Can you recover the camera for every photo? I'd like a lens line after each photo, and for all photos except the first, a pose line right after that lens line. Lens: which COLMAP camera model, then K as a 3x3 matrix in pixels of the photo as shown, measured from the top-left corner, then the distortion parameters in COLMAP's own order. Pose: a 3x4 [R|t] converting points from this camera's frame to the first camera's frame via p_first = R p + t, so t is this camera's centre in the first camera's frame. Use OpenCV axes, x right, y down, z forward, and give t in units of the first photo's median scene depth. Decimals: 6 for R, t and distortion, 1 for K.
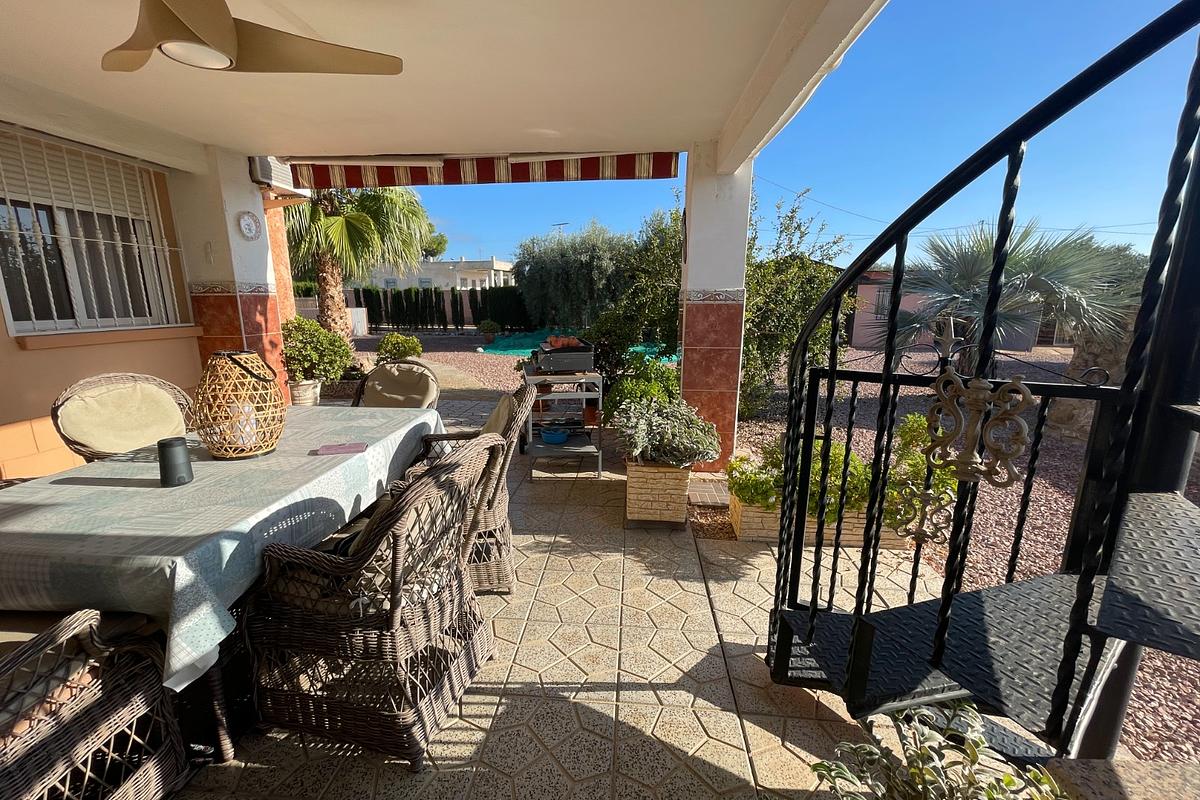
lens RADIAL K [[491.8, 0, 601.9], [0, 491.8, 402.0], [0, 0, 1]] dist [-0.001737, -0.002397]
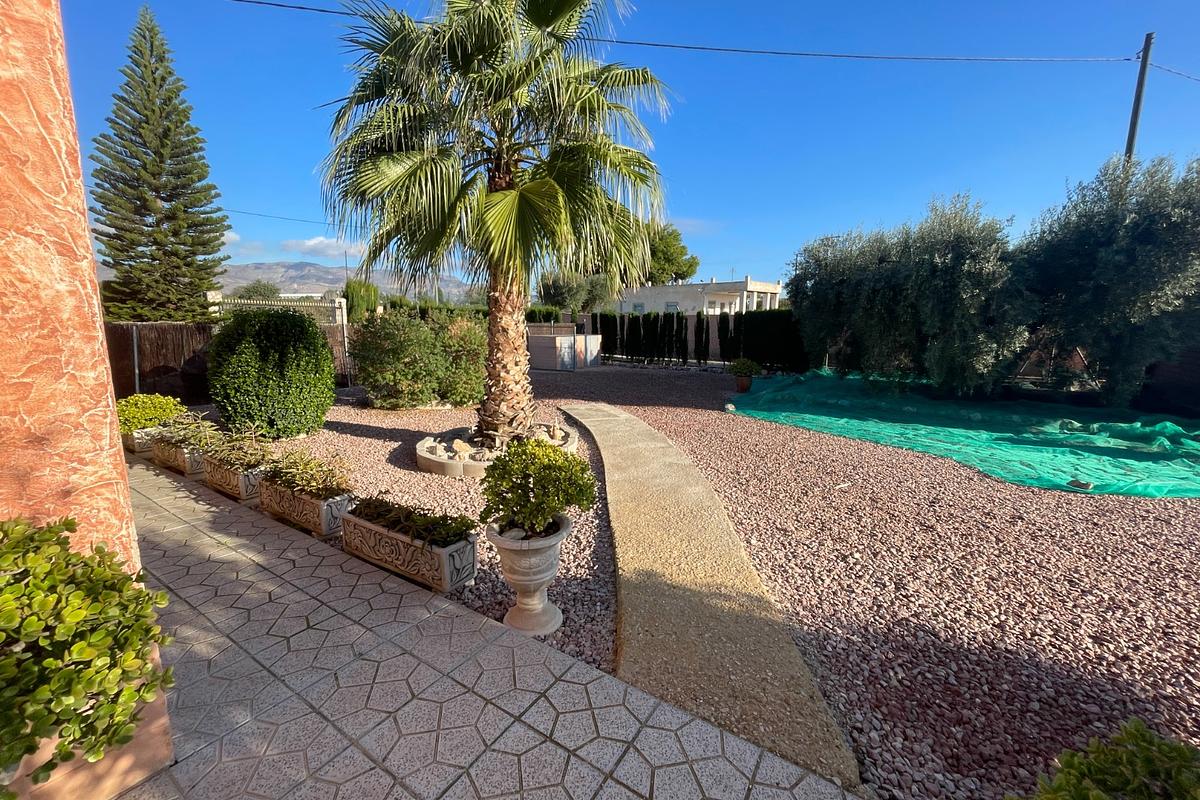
lens RADIAL K [[491.8, 0, 591.5], [0, 491.8, 400.2], [0, 0, 1]] dist [-0.001737, -0.002397]
pose [[0.877551, 0.081364, -0.472529, -0.073137], [-0.104194, 0.994307, -0.022295, -0.058490], [0.468025, 0.068800, 0.881033, 0.242445]]
